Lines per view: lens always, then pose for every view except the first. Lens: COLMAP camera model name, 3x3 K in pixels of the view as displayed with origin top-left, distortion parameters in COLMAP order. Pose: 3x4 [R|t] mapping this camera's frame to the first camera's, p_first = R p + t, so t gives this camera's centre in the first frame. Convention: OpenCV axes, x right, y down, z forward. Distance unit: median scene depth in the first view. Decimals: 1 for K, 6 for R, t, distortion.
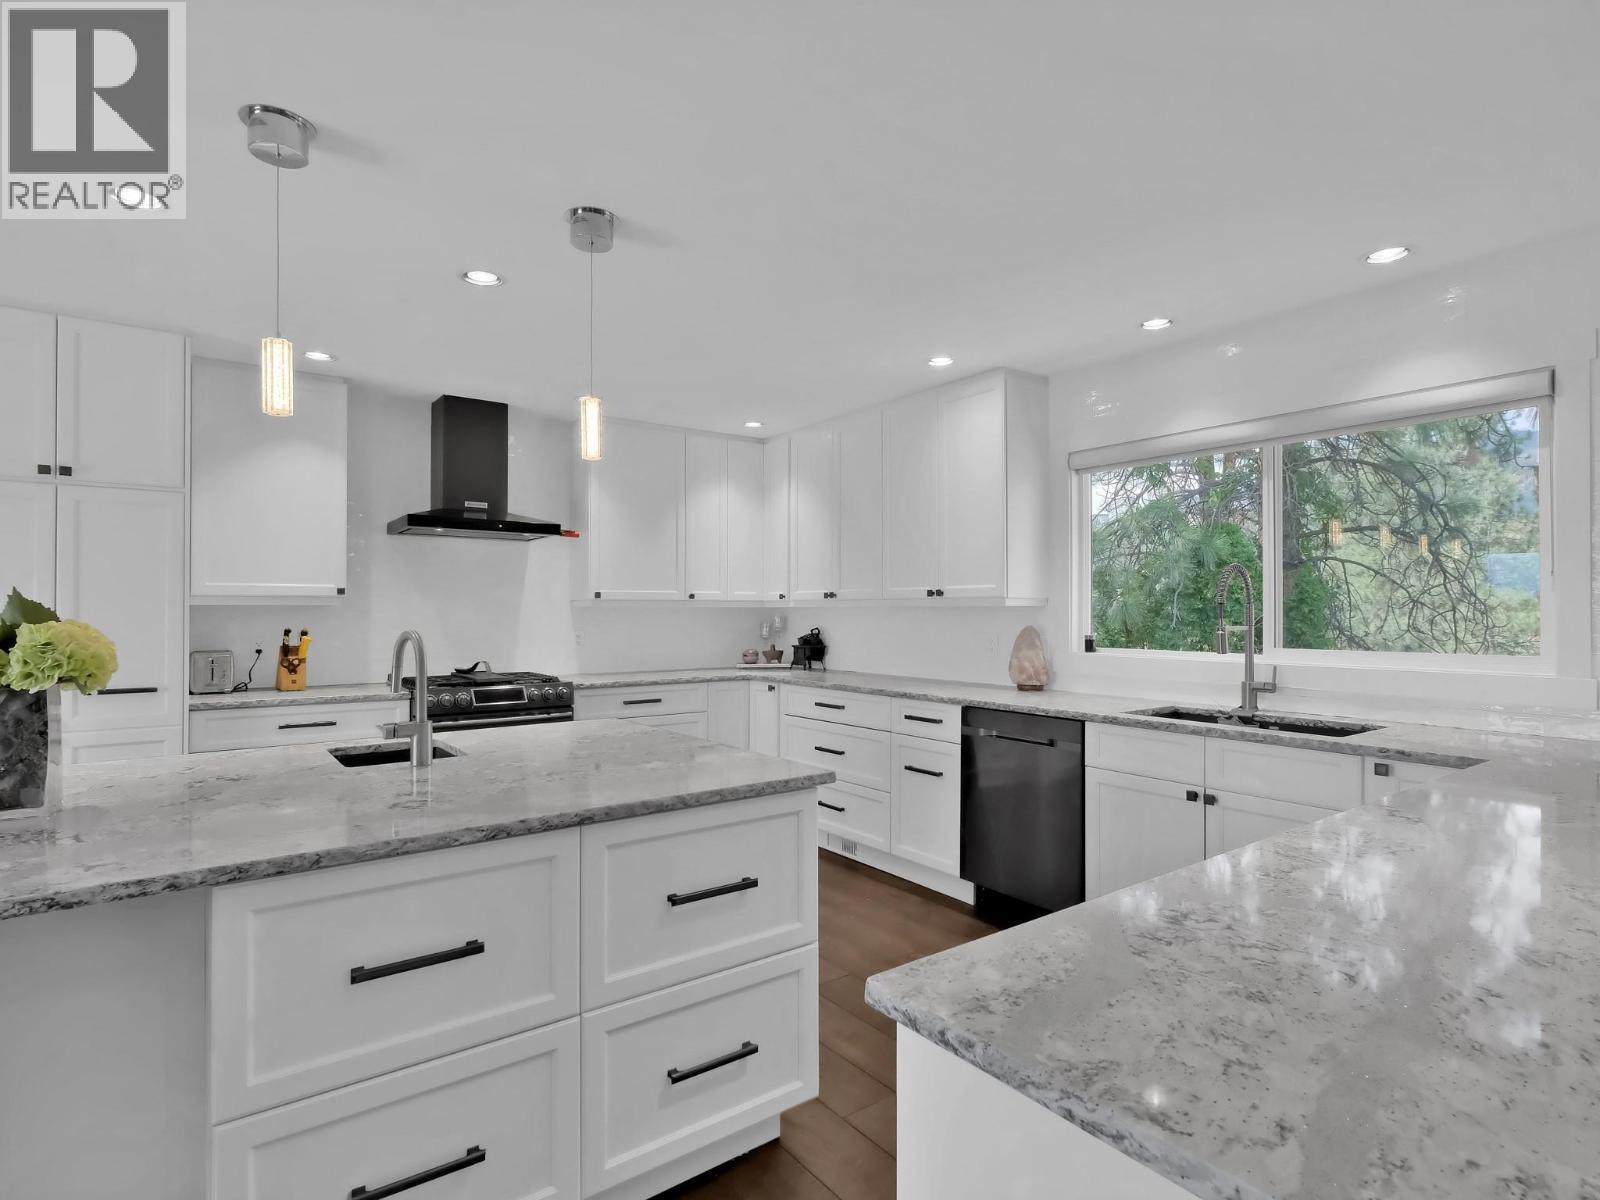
lens RADIAL K [[820.8, 0, 801.0], [0, 820.8, 605.2], [0, 0, 1]] dist [0.001403, 0.000316]
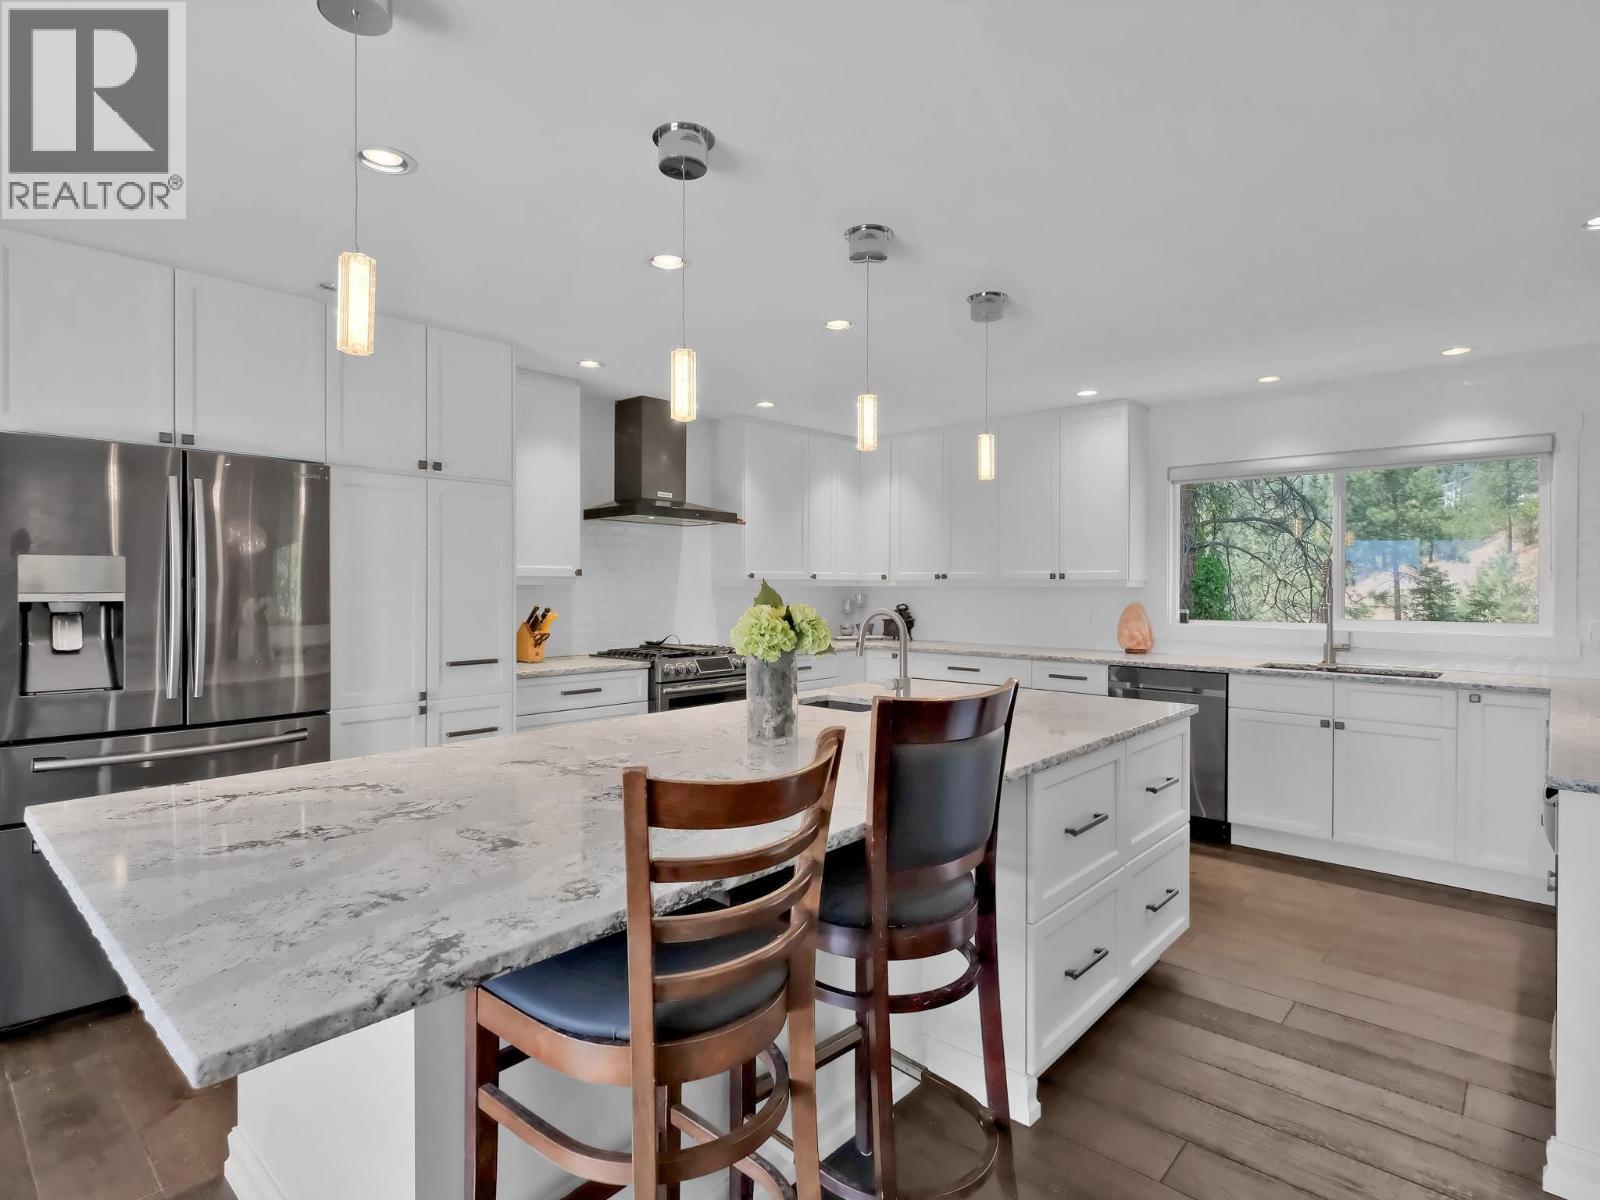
lens RADIAL K [[820.8, 0, 801.6], [0, 820.8, 595.3], [0, 0, 1]] dist [0.001403, 0.000316]
pose [[0.981803, 0.000422, 0.189904, -0.477974], [-0.004197, 0.999801, 0.019480, -0.009129], [-0.189858, -0.019923, 0.981609, -0.149921]]
